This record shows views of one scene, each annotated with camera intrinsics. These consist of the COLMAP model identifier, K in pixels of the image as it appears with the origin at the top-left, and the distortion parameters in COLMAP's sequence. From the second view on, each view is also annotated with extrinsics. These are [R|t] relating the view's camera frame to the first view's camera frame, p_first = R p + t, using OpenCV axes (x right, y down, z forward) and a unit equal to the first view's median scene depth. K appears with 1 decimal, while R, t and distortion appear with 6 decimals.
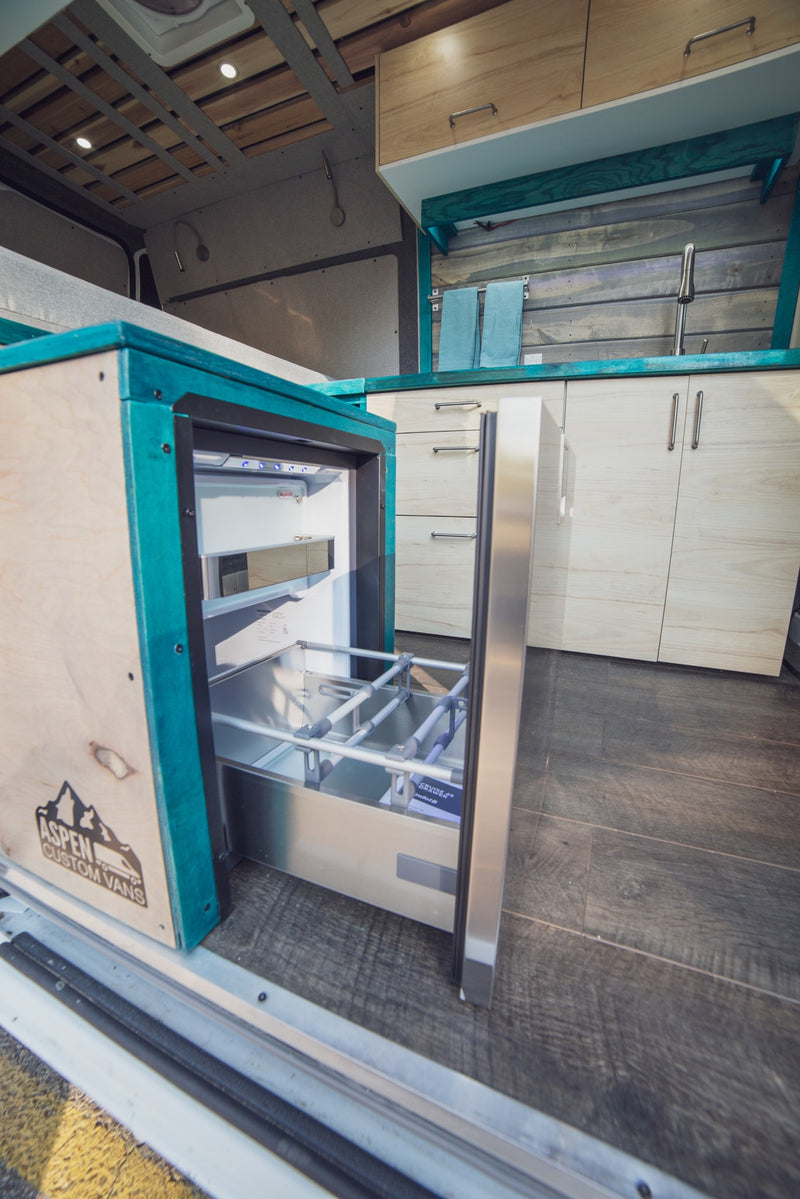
lens RADIAL K [[484.3, 0, 408.7], [0, 484.3, 606.0], [0, 0, 1]] dist [-0.092936, 0.028124]
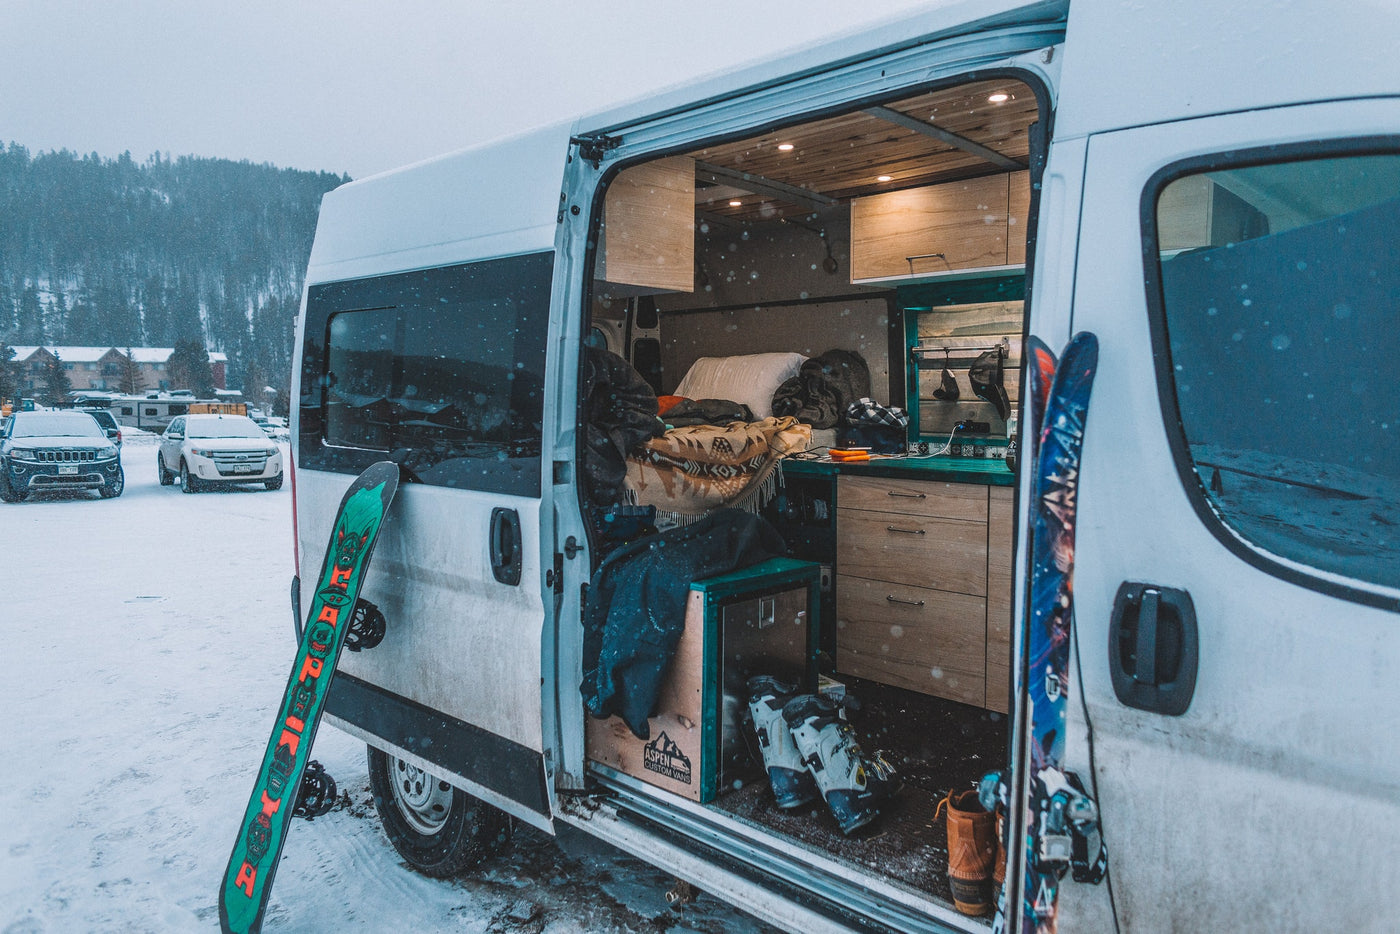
lens RADIAL K [[961.3, 0, 700.0], [0, 961.3, 467.0], [0, 0, 1]] dist [0.044615, -0.000432]
pose [[0.939171, 0.015686, -0.343092, 0.427866], [-0.064184, 0.989374, -0.130461, -0.131420], [0.337400, 0.144546, 0.930198, -1.393810]]
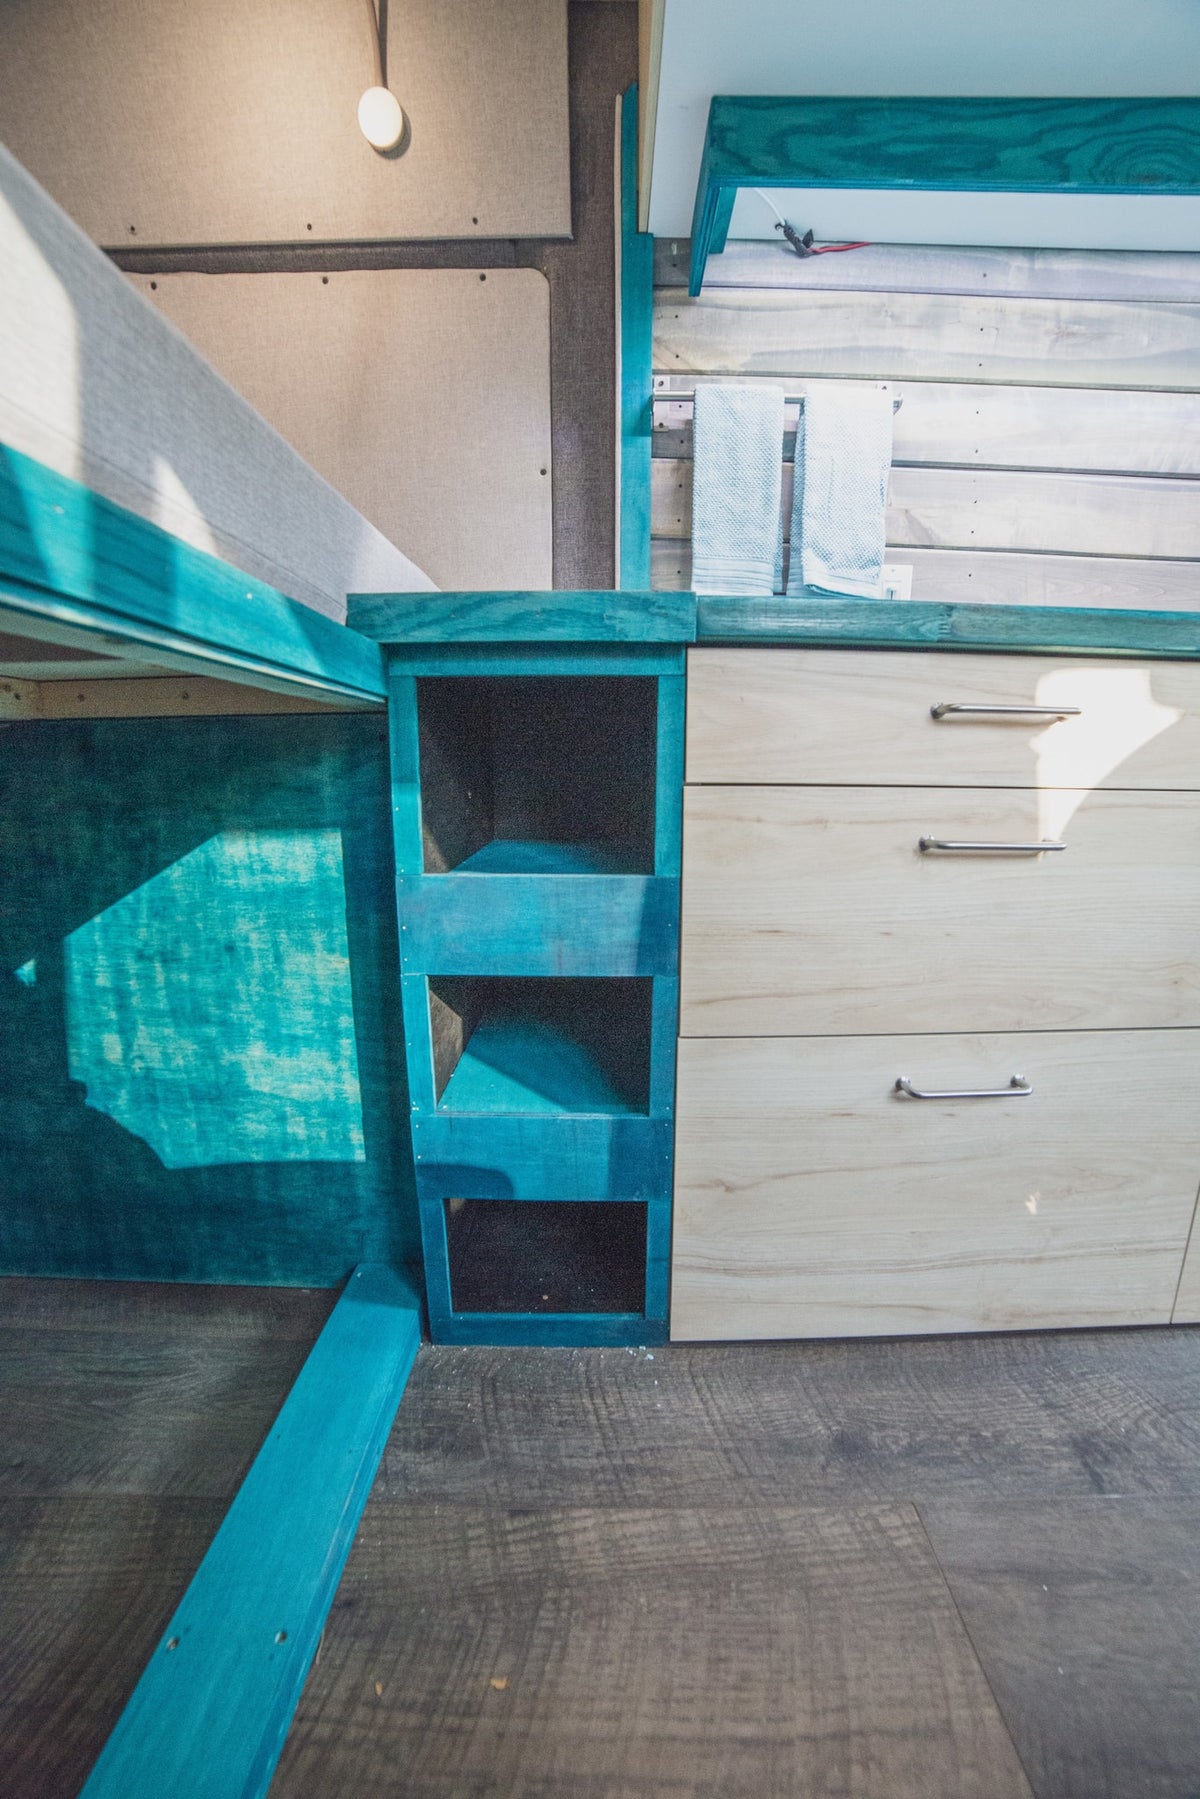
lens RADIAL K [[726.7, 0, 613.0], [0, 726.7, 909.2], [0, 0, 1]] dist [-0.092936, 0.028124]
pose [[0.917512, -0.085044, 0.388510, -0.324358], [0.095244, 0.995429, -0.007033, -0.294438], [-0.386136, 0.043456, 0.921418, 0.637145]]
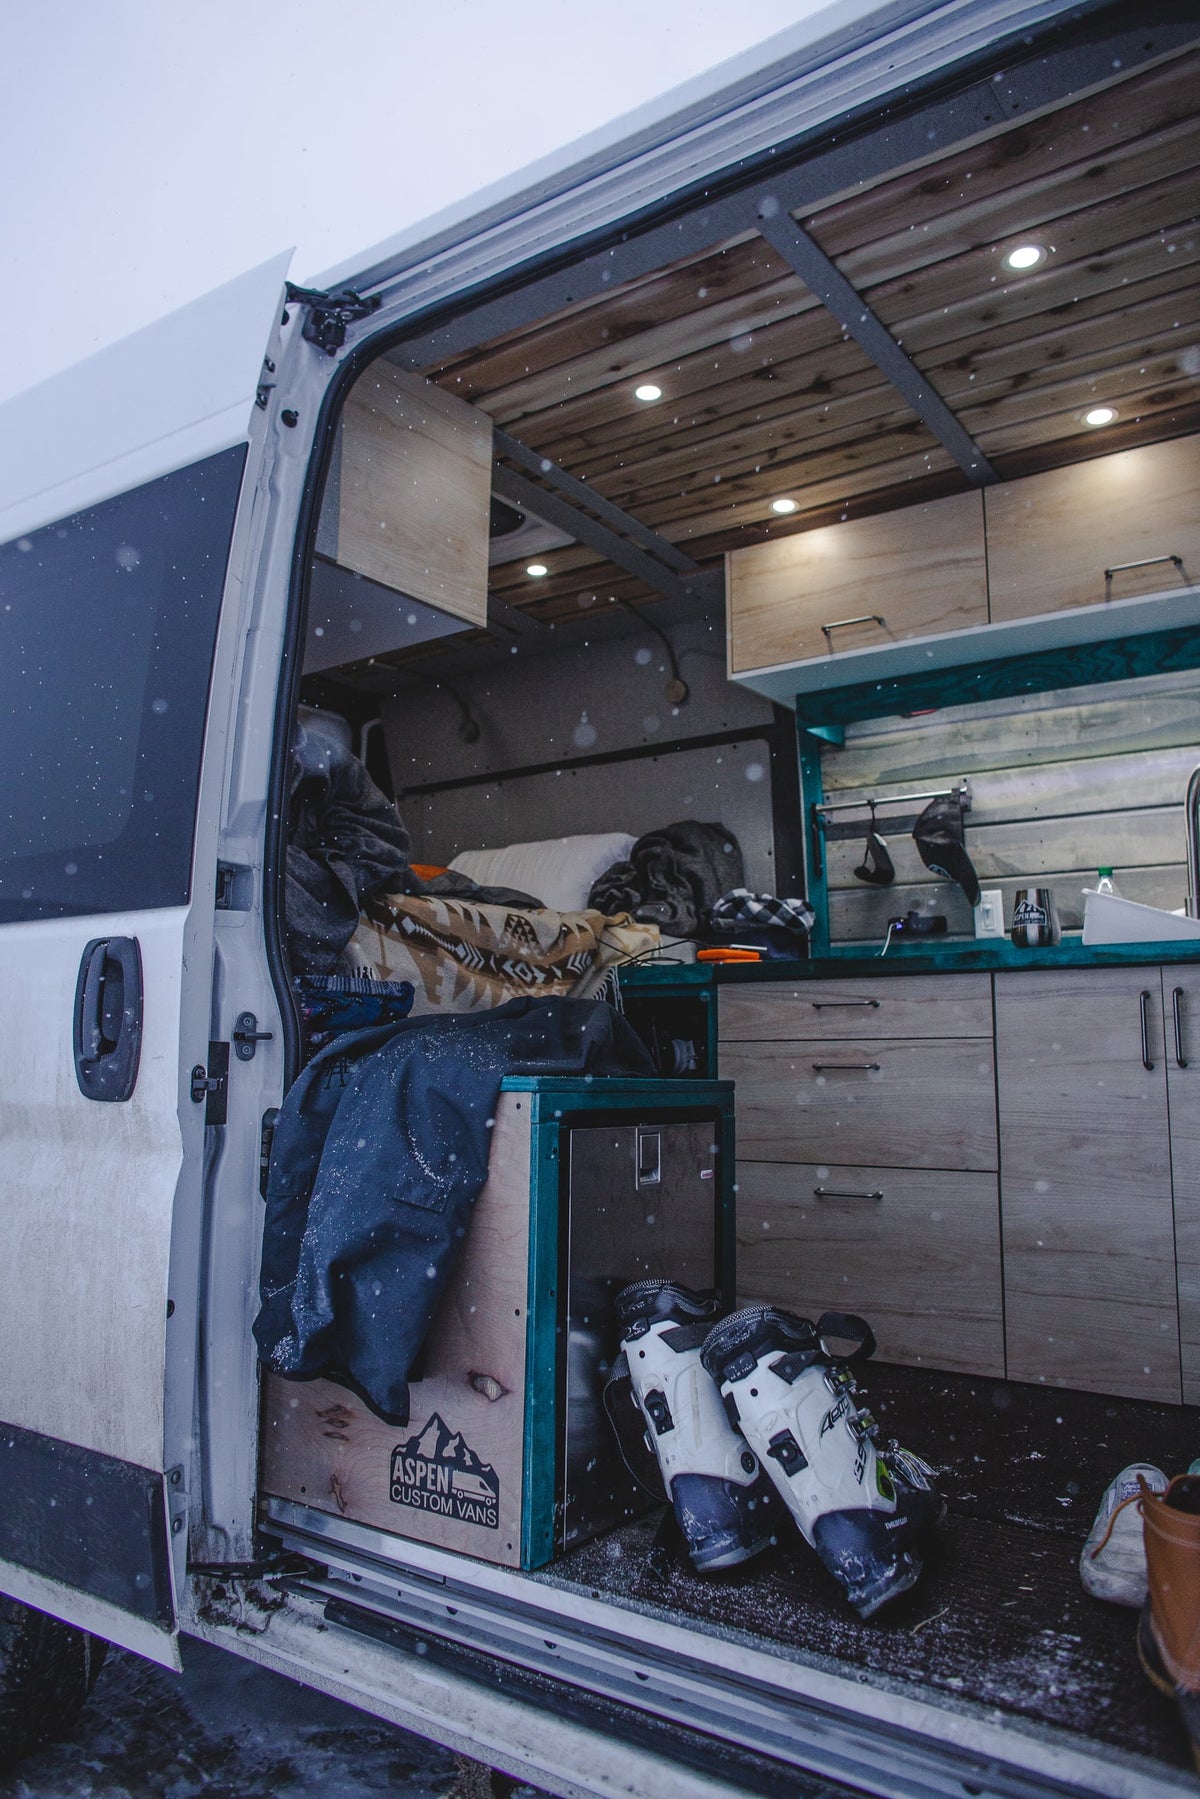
lens RADIAL K [[1259.4, 0, 597.2], [0, 1259.4, 893.3], [0, 0, 1]] dist [-0.077748, 0.081291]
pose [[0.978286, -0.034827, -0.204311, 0.123029], [-0.038506, 0.938078, -0.344279, 0.070275], [0.203650, 0.344670, 0.916367, -0.775473]]
